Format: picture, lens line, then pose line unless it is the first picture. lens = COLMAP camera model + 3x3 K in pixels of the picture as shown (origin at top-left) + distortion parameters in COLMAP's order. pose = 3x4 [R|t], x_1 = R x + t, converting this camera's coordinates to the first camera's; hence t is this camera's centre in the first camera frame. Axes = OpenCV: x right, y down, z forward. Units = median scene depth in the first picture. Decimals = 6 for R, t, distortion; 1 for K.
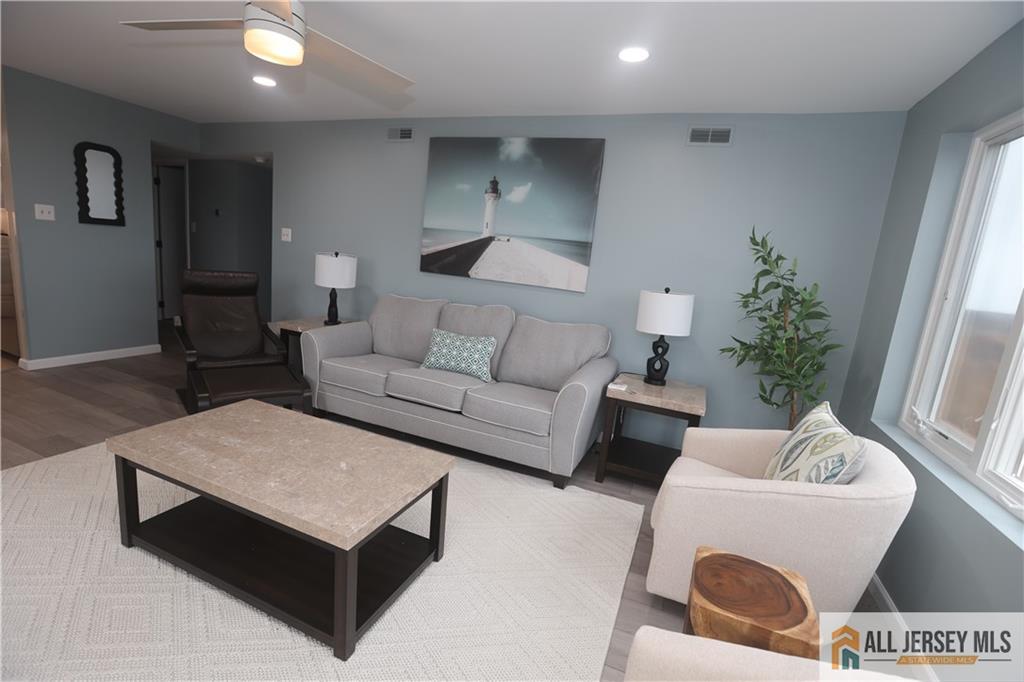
lens RADIAL K [[466.3, 0, 506.3], [0, 466.3, 340.7], [0, 0, 1]] dist [-0.063286, 0.027234]
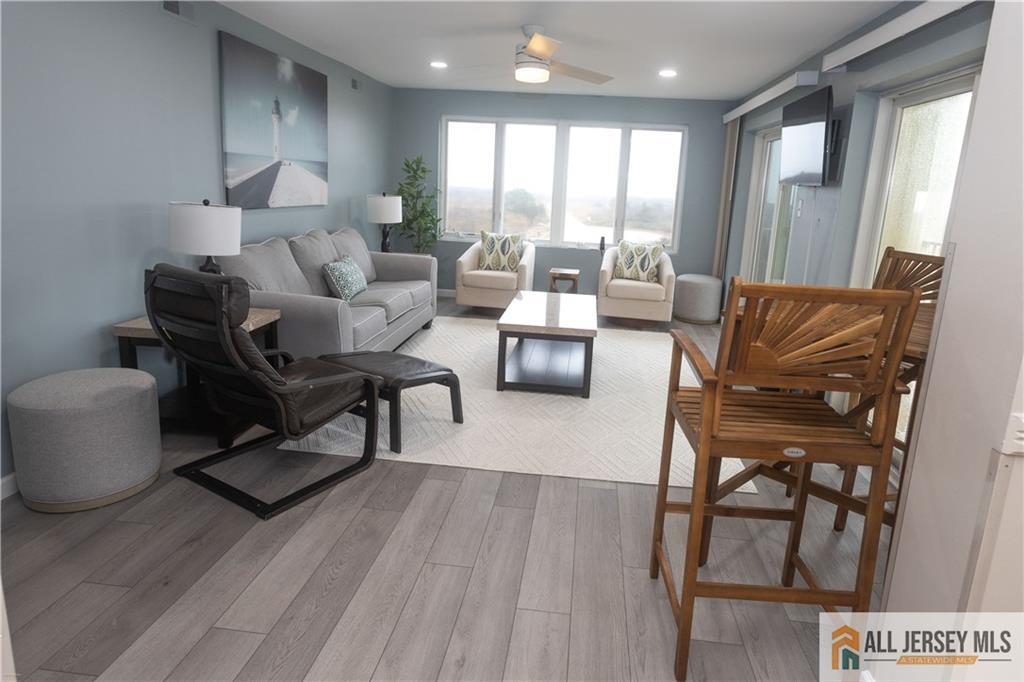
lens RADIAL K [[577.5, 0, 533.2], [0, 577.5, 302.9], [0, 0, 1]] dist [-0.000396, -0.000363]
pose [[-0.280228, -0.300333, 0.911742, -1.297162], [0.098598, 0.935768, 0.338552, -0.292181], [-0.954856, 0.184768, -0.232616, 0.810804]]
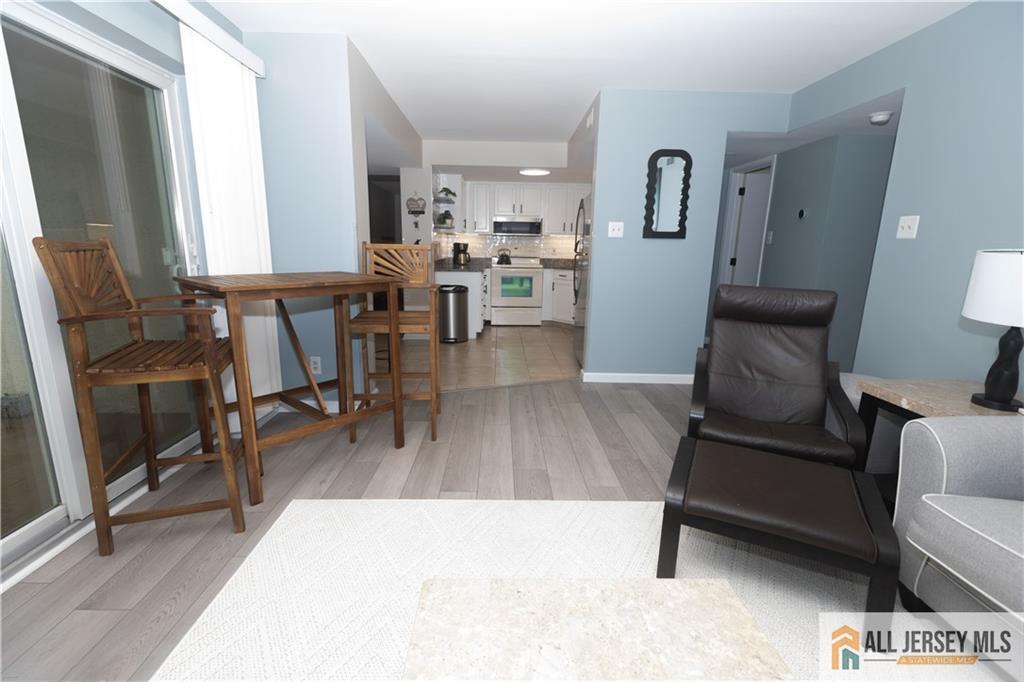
lens RADIAL K [[452.6, 0, 511.0], [0, 452.6, 344.2], [0, 0, 1]] dist [-0.000544, 0.000262]
pose [[0.403800, 0.105236, -0.908774, -0.180421], [-0.145781, 0.988071, 0.049643, -0.050281], [0.903157, 0.112436, 0.414324, 0.401574]]
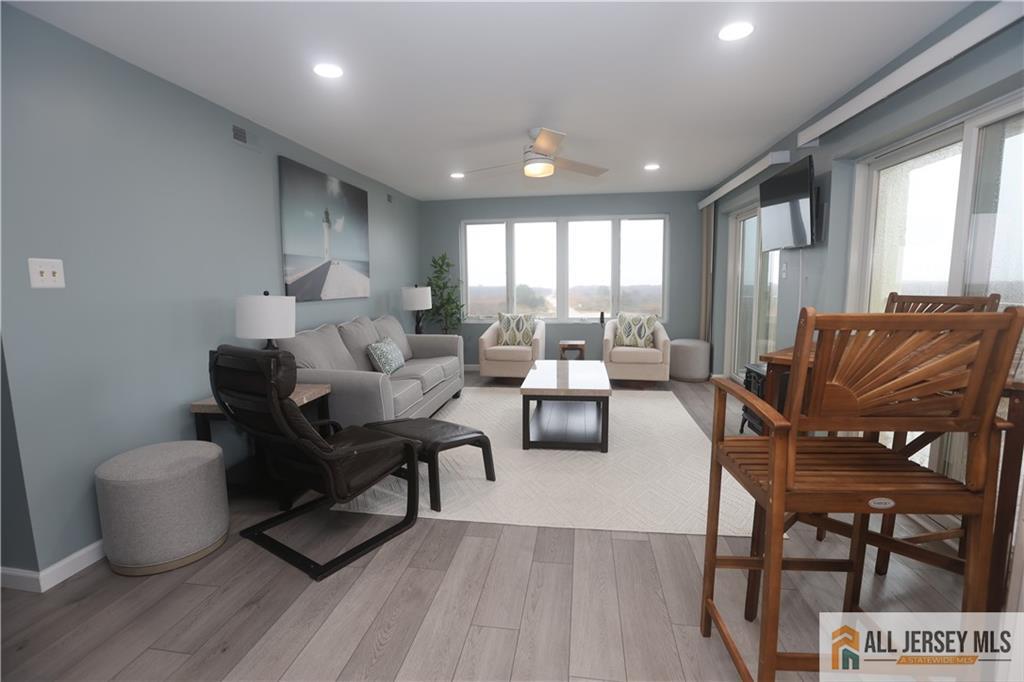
lens RADIAL K [[466.3, 0, 506.3], [0, 466.3, 340.7], [0, 0, 1]] dist [-0.063286, 0.027234]
pose [[-0.232325, -0.214292, 0.948738, -1.200484], [0.169949, 0.951478, 0.256528, -0.247107], [-0.957676, 0.220835, -0.184634, 0.815377]]
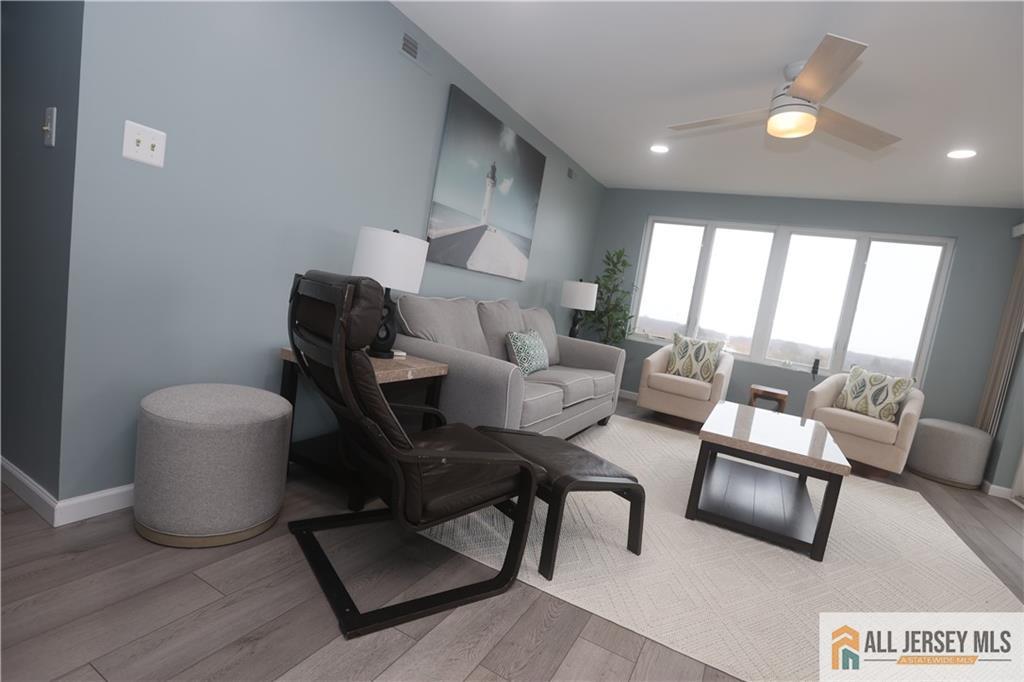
lens RADIAL K [[495.5, 0, 510.1], [0, 495.5, 344.0], [0, 0, 1]] dist [-0.061024, 0.029403]
pose [[0.107116, -0.186196, 0.976656, -1.012325], [0.038549, 0.982347, 0.183053, -0.164498], [-0.993499, 0.018041, 0.112403, 0.820566]]
